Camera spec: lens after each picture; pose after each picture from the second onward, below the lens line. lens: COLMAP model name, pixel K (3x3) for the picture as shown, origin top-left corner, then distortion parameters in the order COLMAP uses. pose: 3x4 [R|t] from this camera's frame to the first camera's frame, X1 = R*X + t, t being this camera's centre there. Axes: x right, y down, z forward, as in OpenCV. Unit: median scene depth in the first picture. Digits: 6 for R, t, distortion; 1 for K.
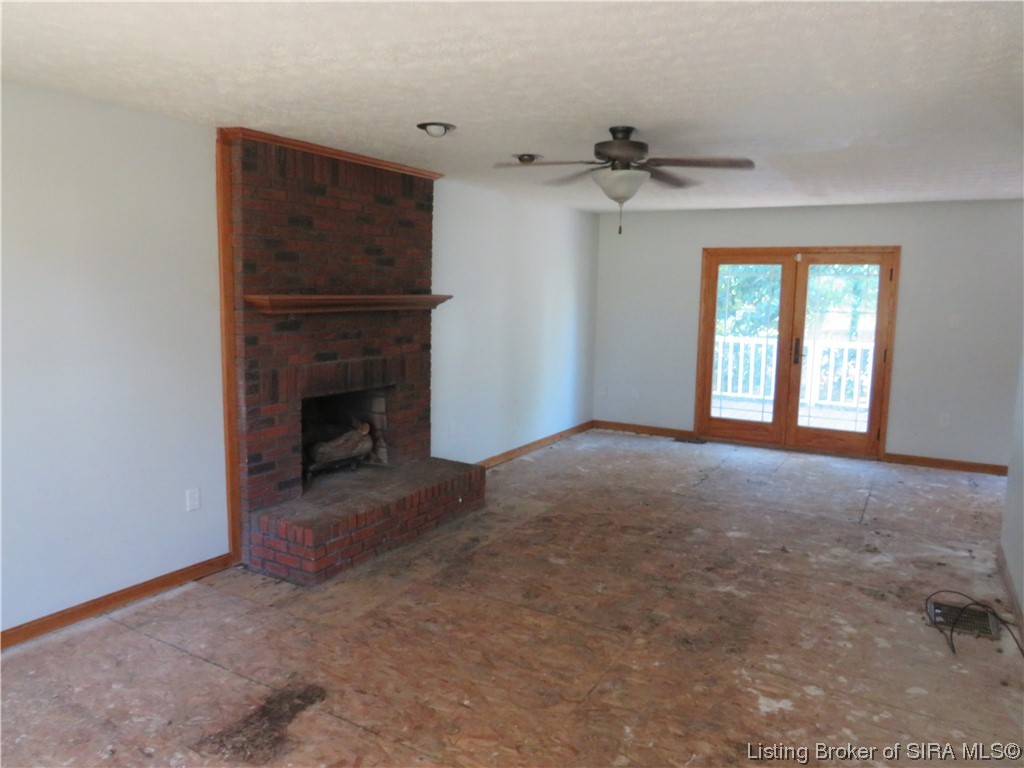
lens RADIAL K [[721.3, 0, 511.9], [0, 721.3, 385.9], [0, 0, 1]] dist [-0.039576, 0.015625]
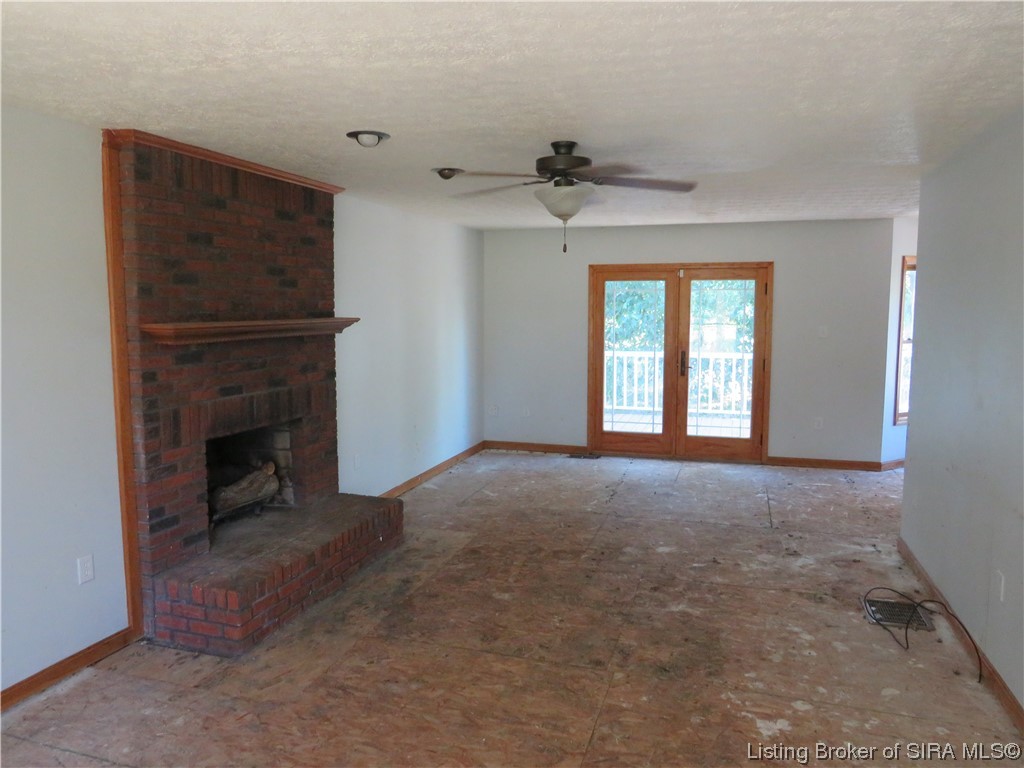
lens RADIAL K [[721.3, 0, 513.0], [0, 721.3, 384.3], [0, 0, 1]] dist [-0.039576, 0.015625]
pose [[0.975124, -0.041406, 0.217759, -0.122308], [0.046888, 0.998699, -0.020064, -0.016060], [-0.216645, 0.029775, 0.975796, 0.069272]]
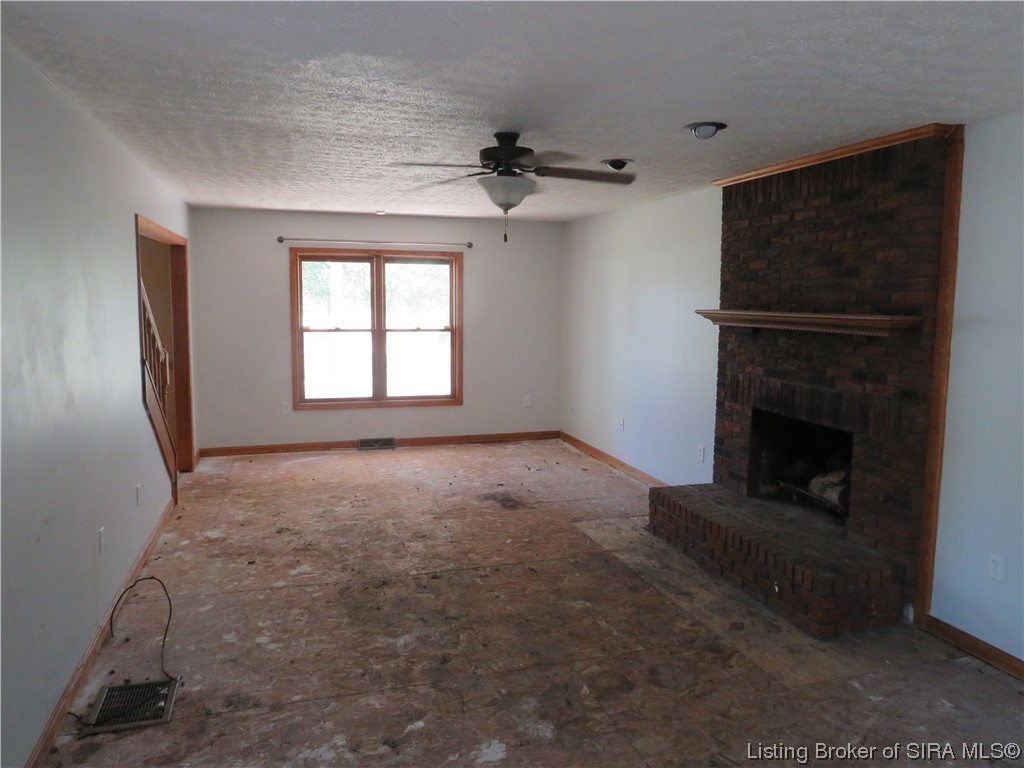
lens RADIAL K [[721.3, 0, 503.9], [0, 721.3, 384.0], [0, 0, 1]] dist [-0.039576, 0.015625]
pose [[-0.678566, 0.065906, -0.731576, 0.795351], [-0.119456, 0.972807, 0.198438, -0.196542], [0.724761, 0.222044, -0.652241, 1.518654]]
